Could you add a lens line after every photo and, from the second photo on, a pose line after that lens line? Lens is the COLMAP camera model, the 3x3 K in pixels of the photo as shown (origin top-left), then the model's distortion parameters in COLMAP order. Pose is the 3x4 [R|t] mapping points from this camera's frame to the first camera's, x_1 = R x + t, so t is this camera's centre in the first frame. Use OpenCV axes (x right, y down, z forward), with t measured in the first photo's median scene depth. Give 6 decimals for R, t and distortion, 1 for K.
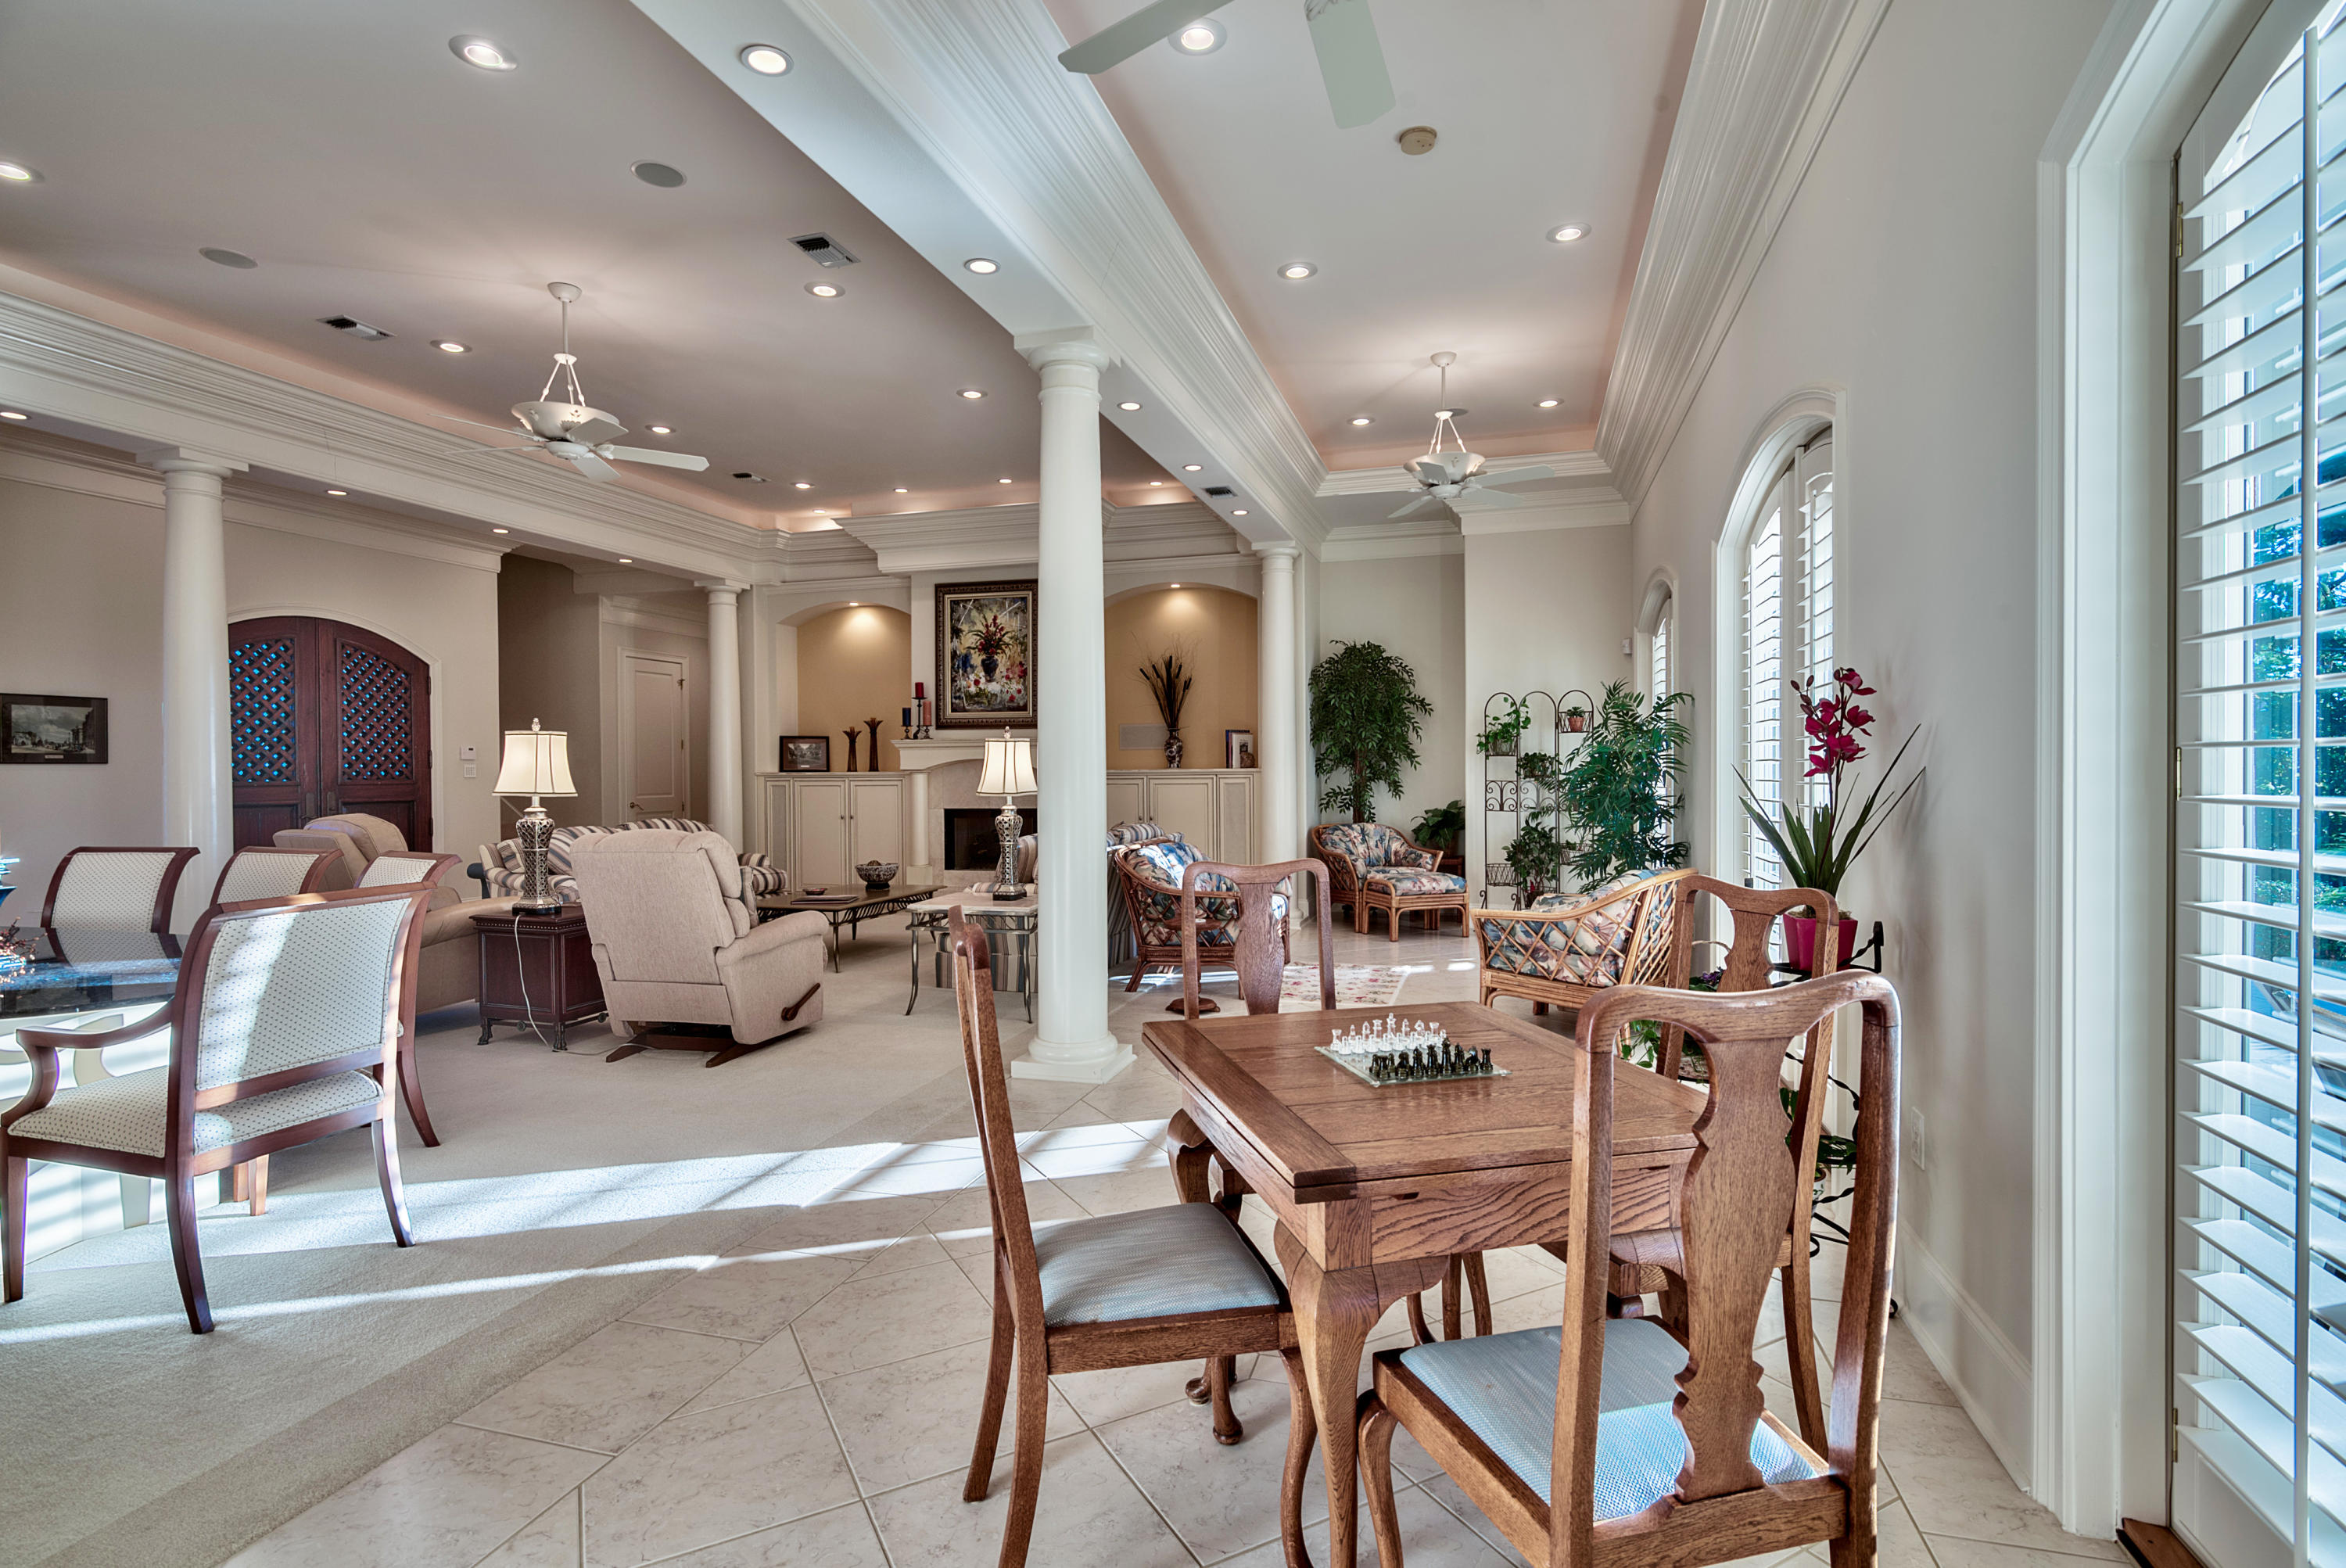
lens RADIAL K [[1136.4, 0, 1188.3], [0, 1136.4, 782.8], [0, 0, 1]] dist [-0.001715, 0.000417]
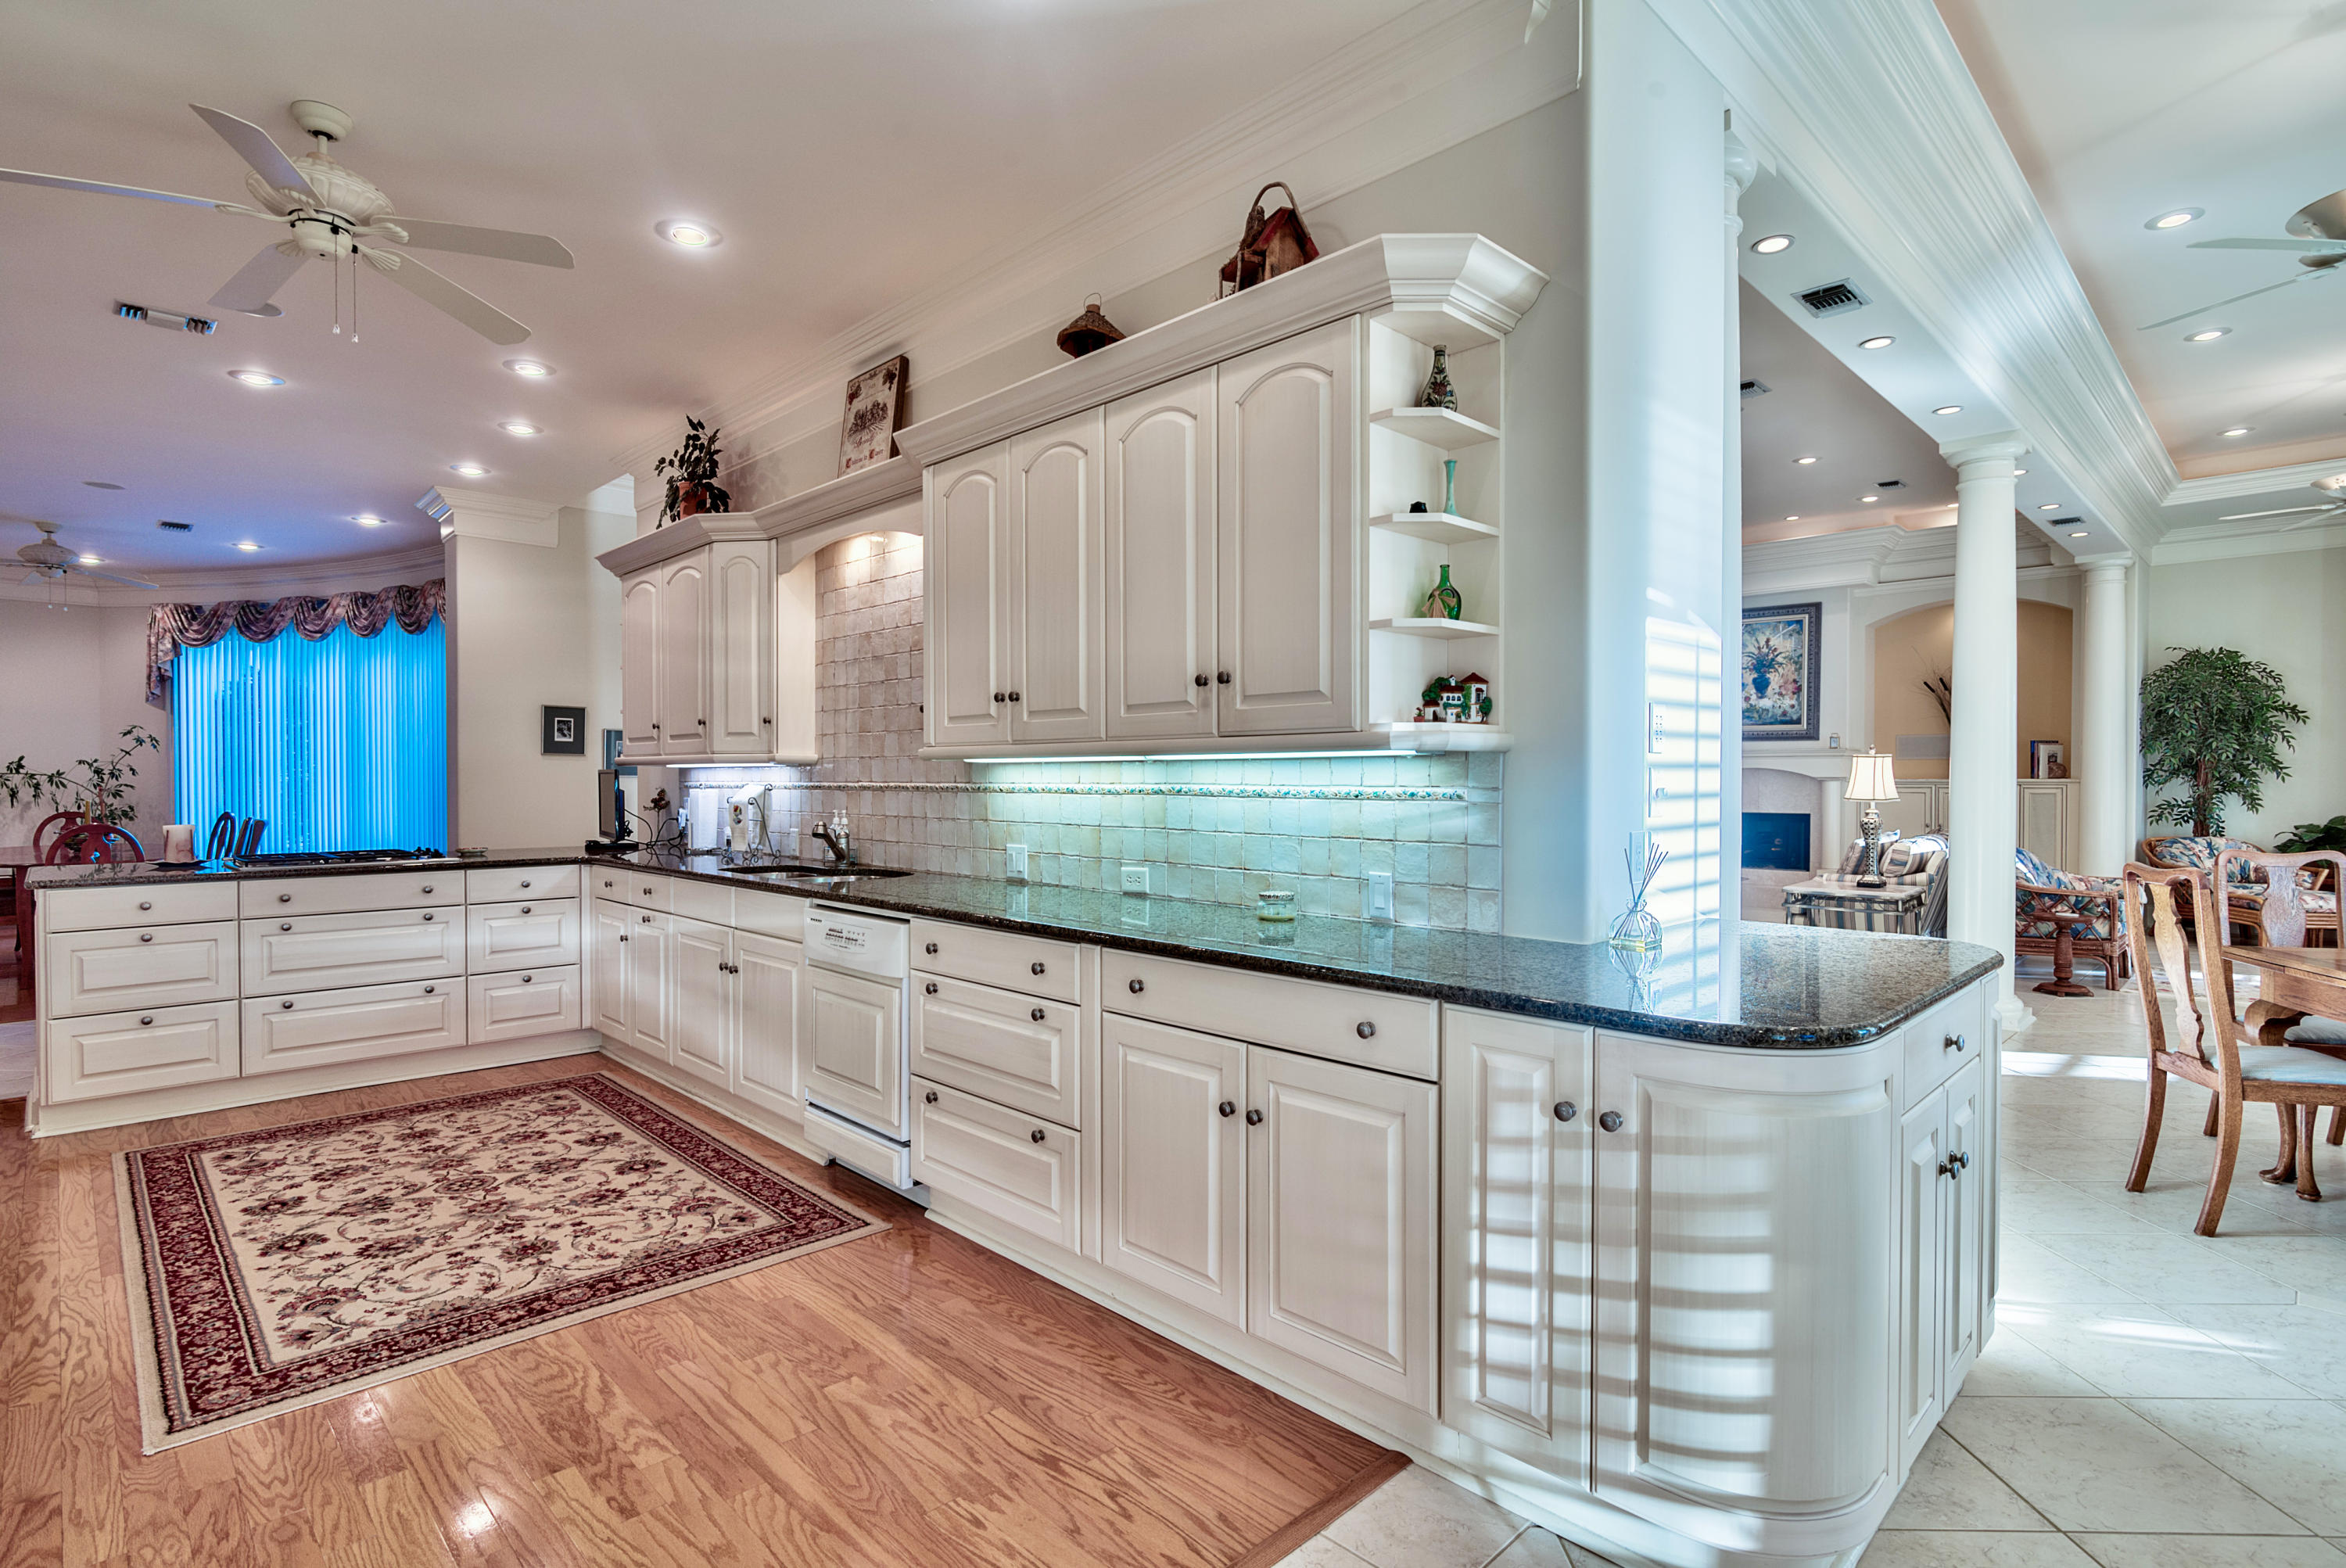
lens RADIAL K [[1155.6, 0, 1146.7], [0, 1155.6, 792.3], [0, 0, 1]] dist [-0.003250, -0.000386]
pose [[0.865388, 0.015475, -0.500863, -0.134578], [-0.012430, 0.999878, 0.009415, -0.000281], [0.500948, -0.001922, 0.865475, -0.288518]]
